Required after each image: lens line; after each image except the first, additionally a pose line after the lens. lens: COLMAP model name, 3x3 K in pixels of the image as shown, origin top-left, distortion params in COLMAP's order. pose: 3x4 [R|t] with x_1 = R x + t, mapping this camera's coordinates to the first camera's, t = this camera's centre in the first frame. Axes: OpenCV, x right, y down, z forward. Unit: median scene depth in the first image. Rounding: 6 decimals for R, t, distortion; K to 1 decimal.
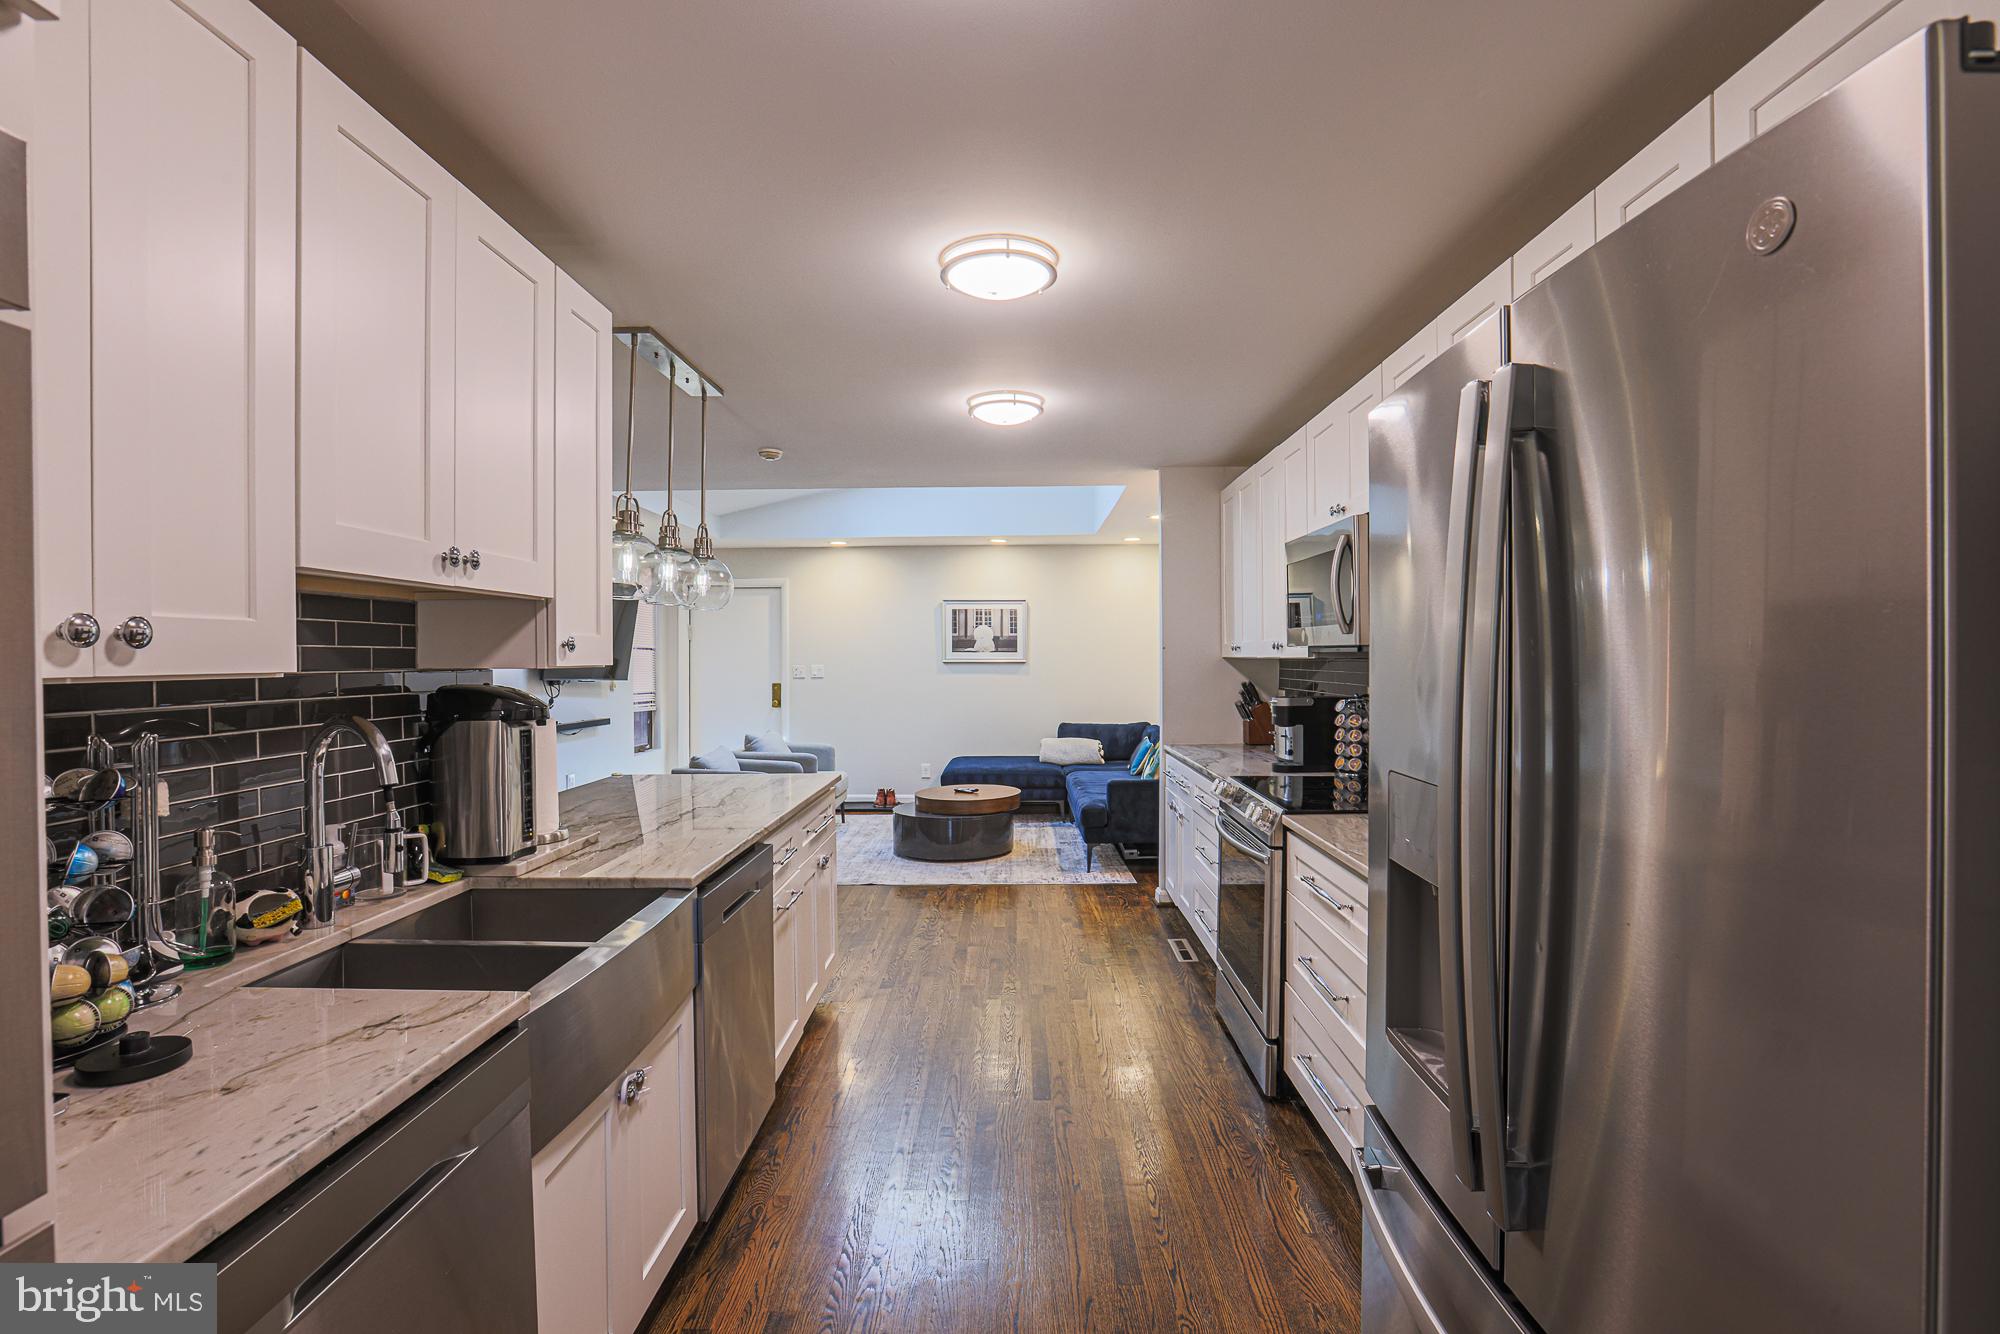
lens RADIAL K [[925.1, 0, 1007.4], [0, 925.1, 667.7], [0, 0, 1]] dist [-0.049190, 0.017751]
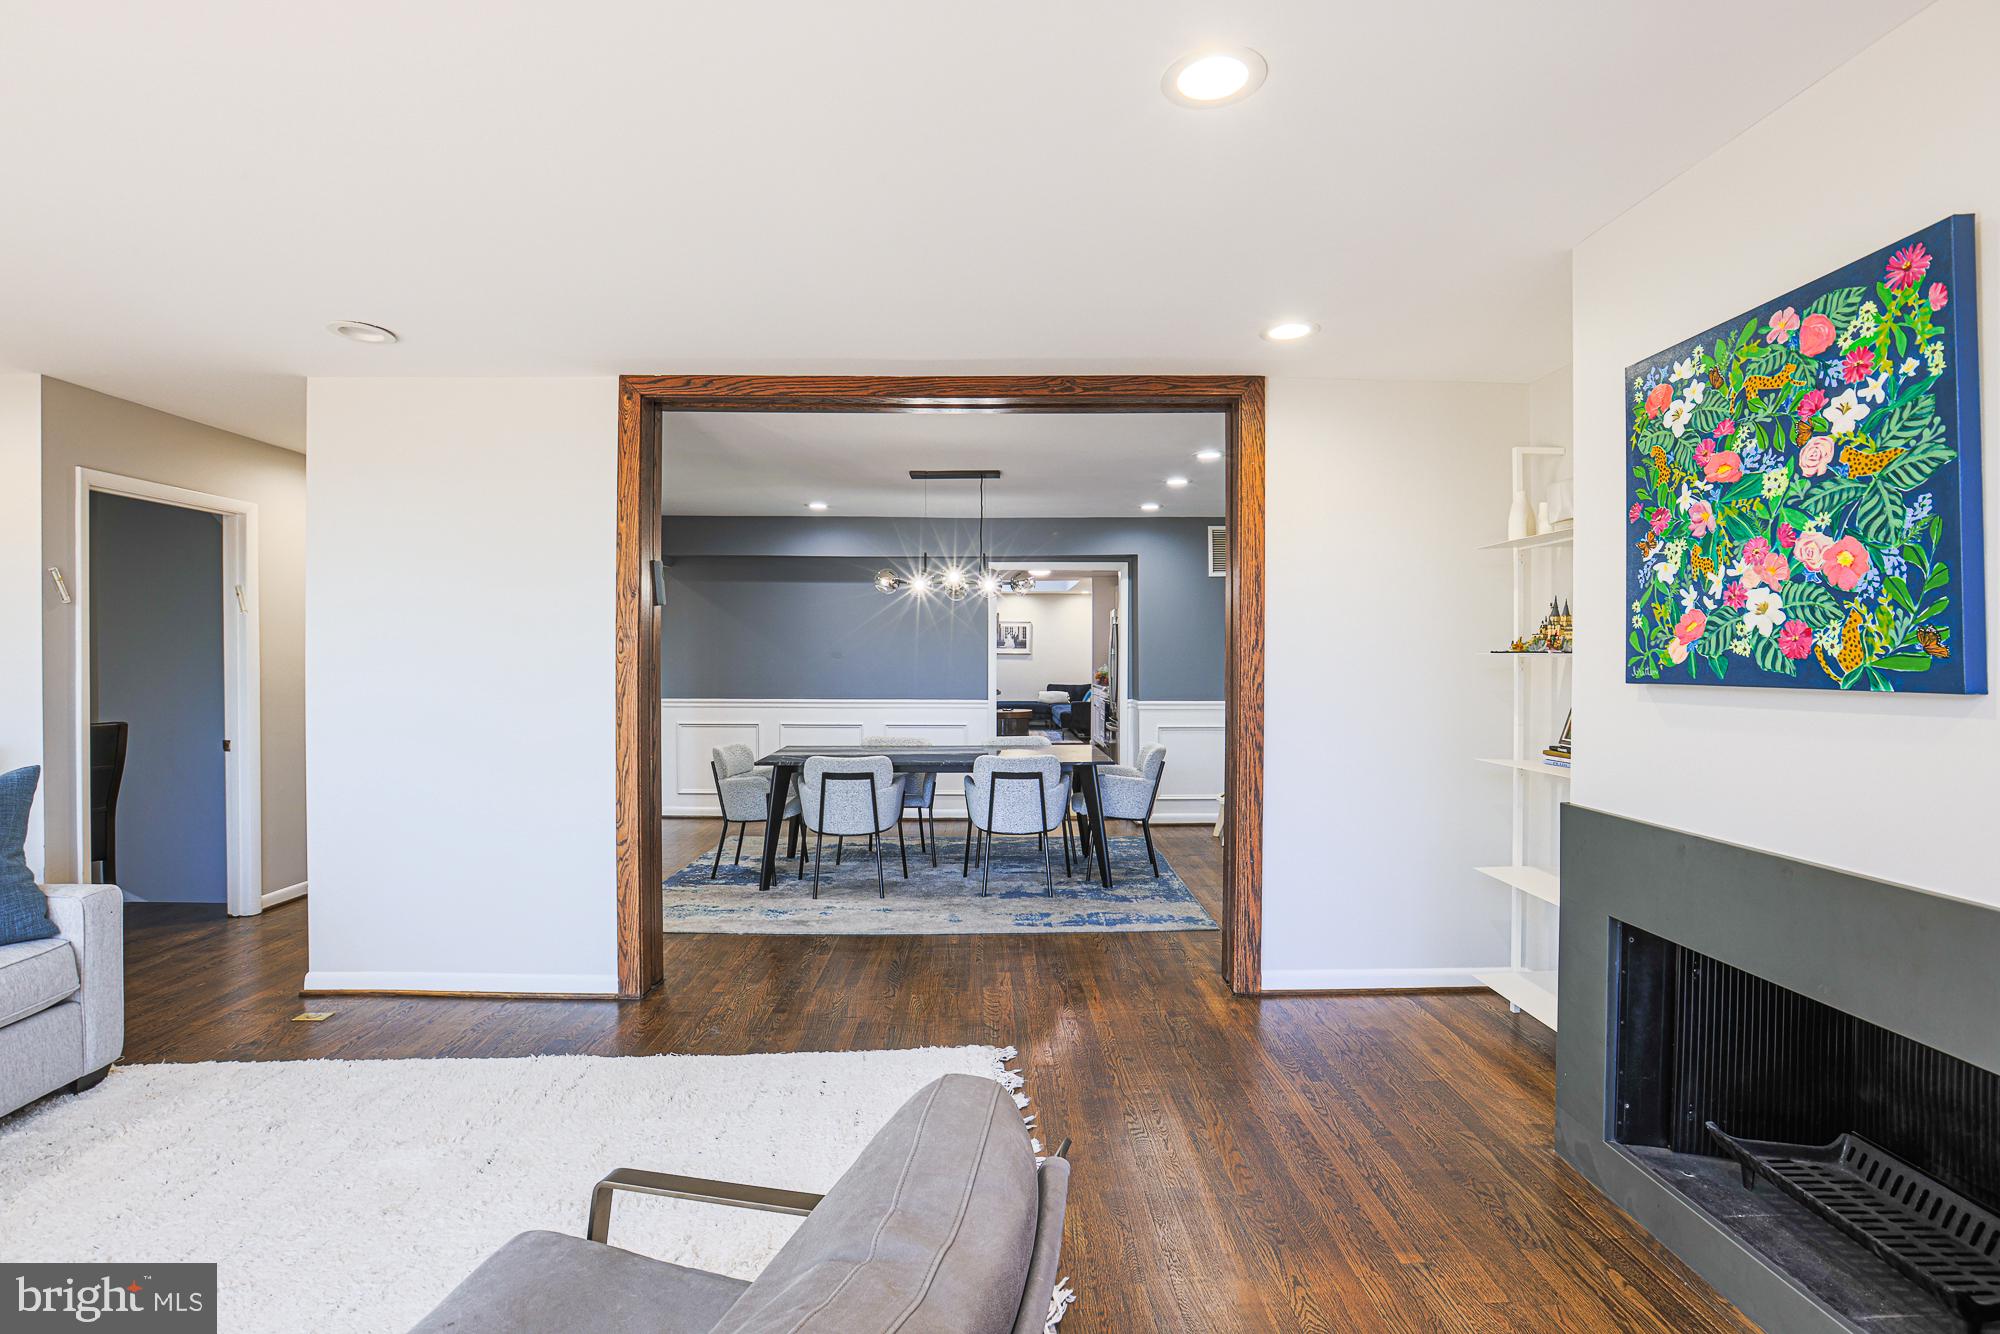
lens RADIAL K [[925.1, 0, 997.8], [0, 925.1, 659.2], [0, 0, 1]] dist [-0.049190, 0.017751]
pose [[0.999735, 0.003588, 0.022729, -0.164840], [-0.003450, 0.999975, -0.006120, 0.033379], [-0.022751, 0.006040, 0.999723, -1.682830]]
